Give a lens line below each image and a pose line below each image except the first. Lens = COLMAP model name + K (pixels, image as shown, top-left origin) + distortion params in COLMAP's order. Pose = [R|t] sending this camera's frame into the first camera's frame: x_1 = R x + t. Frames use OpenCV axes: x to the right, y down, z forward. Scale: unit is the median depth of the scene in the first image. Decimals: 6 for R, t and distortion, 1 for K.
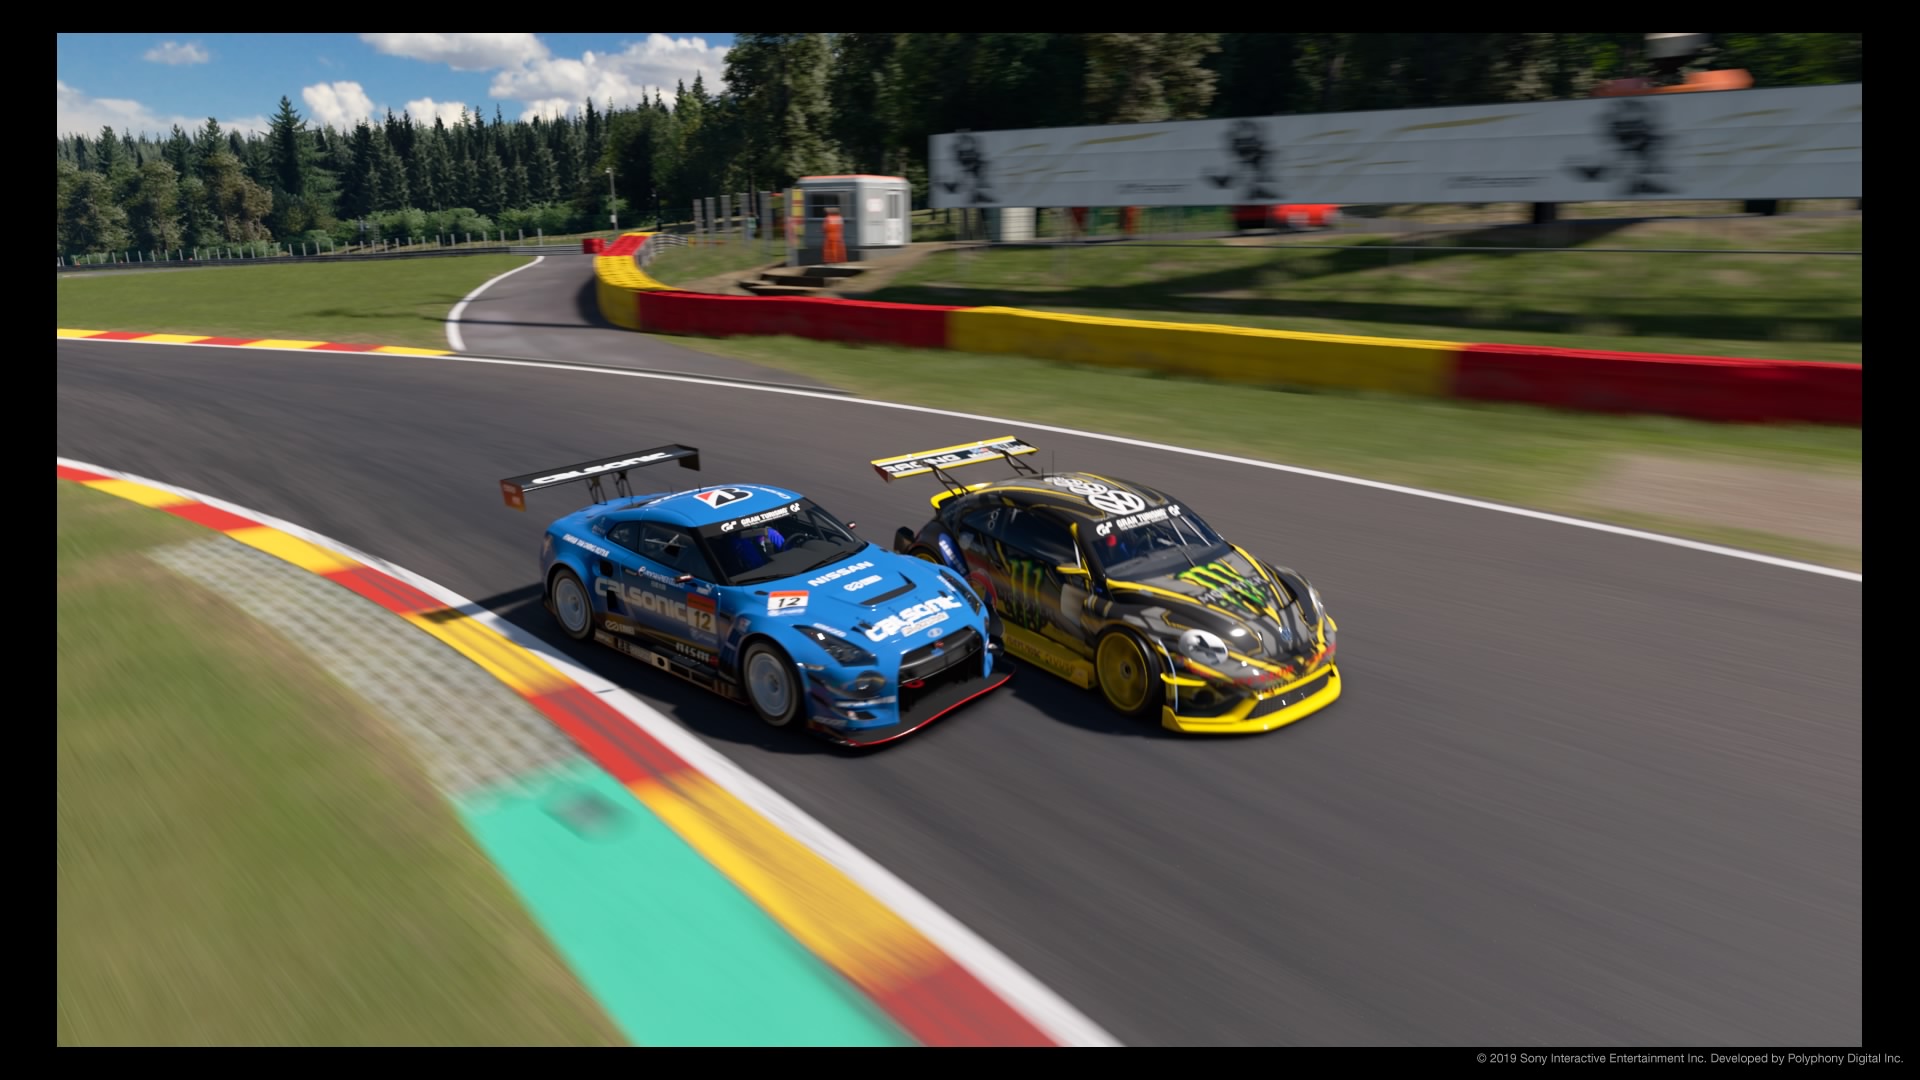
lens RADIAL K [[1273.5, 0, 960.0], [0, 1273.5, 540.0], [0, 0, 1]] dist [-0.004900, 0.001636]
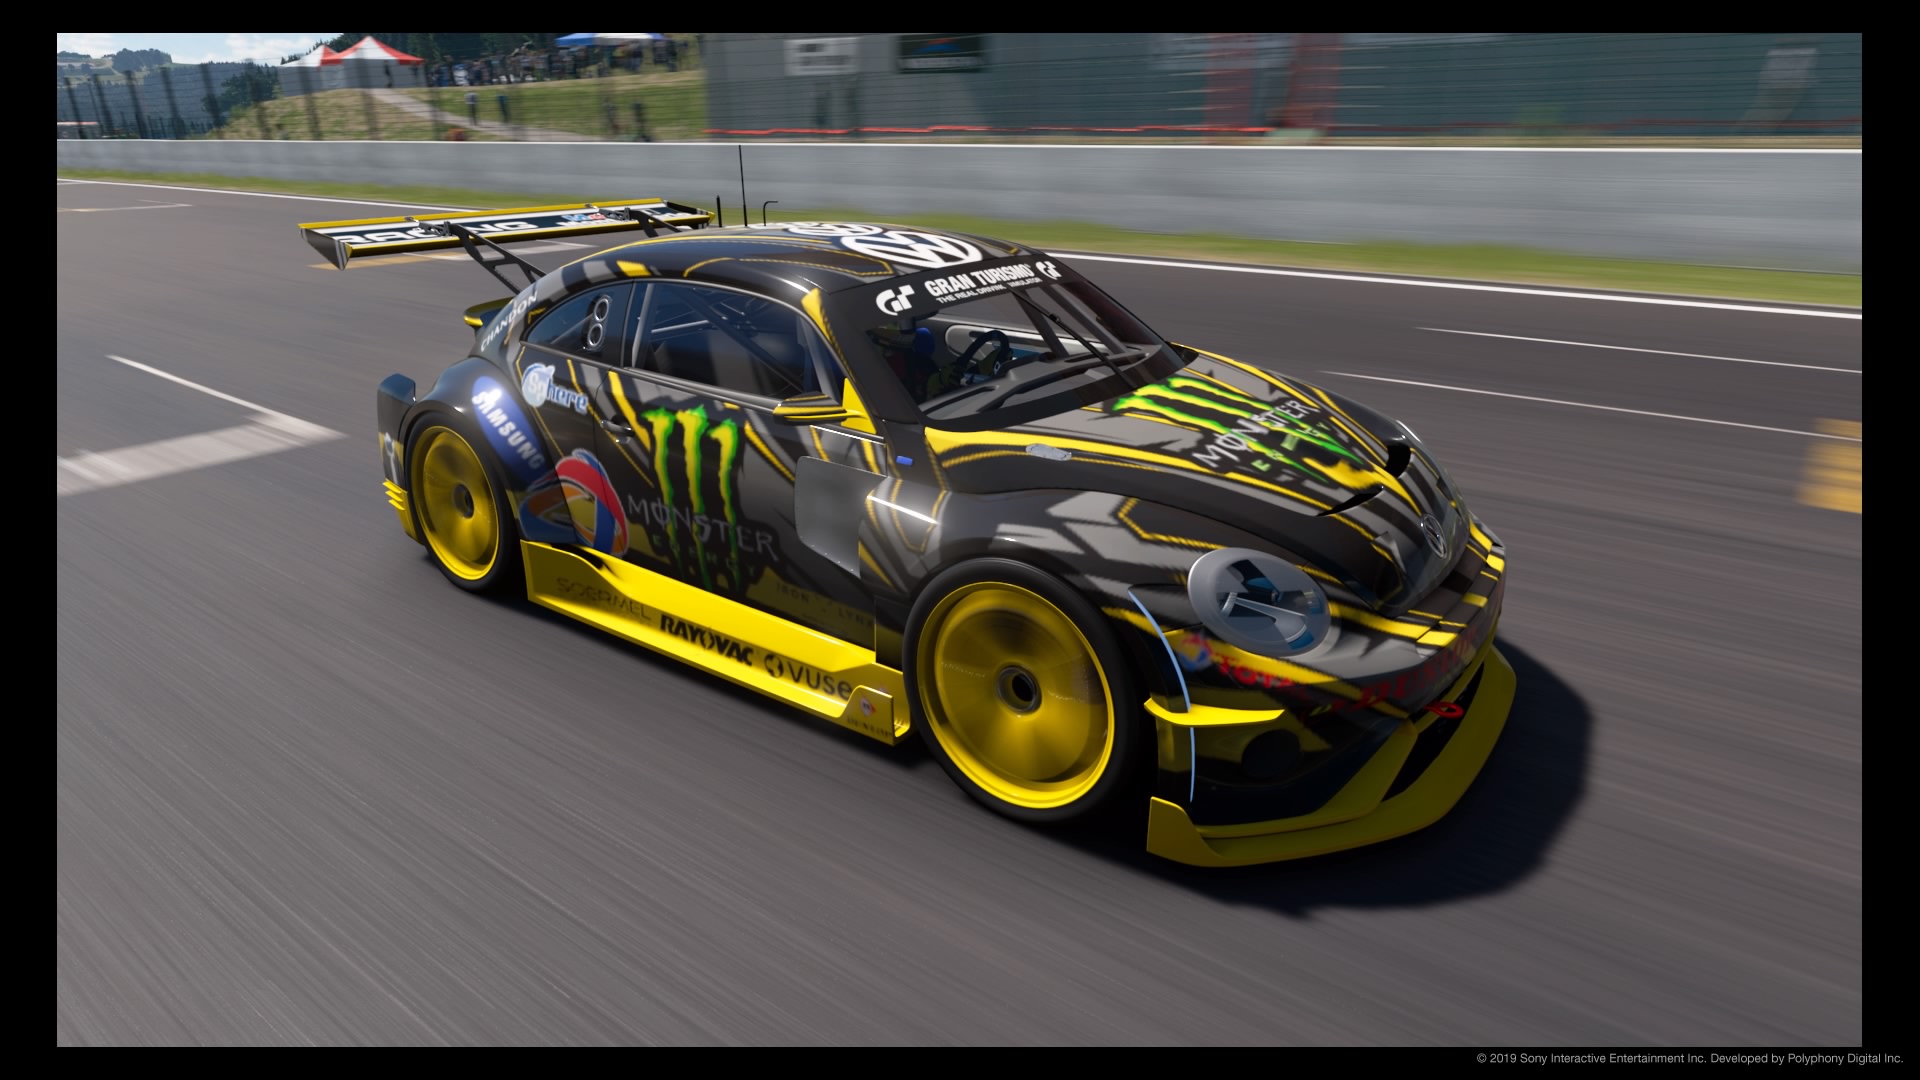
lens RADIAL K [[1273.5, 0, 960.0], [0, 1273.5, 540.0], [0, 0, 1]] dist [-0.004900, 0.001636]
pose [[0.971759, -0.092223, 0.217207, 0.045919], [0.082542, 0.995164, 0.053245, 0.042394], [-0.221067, -0.033813, 0.974672, 0.643798]]
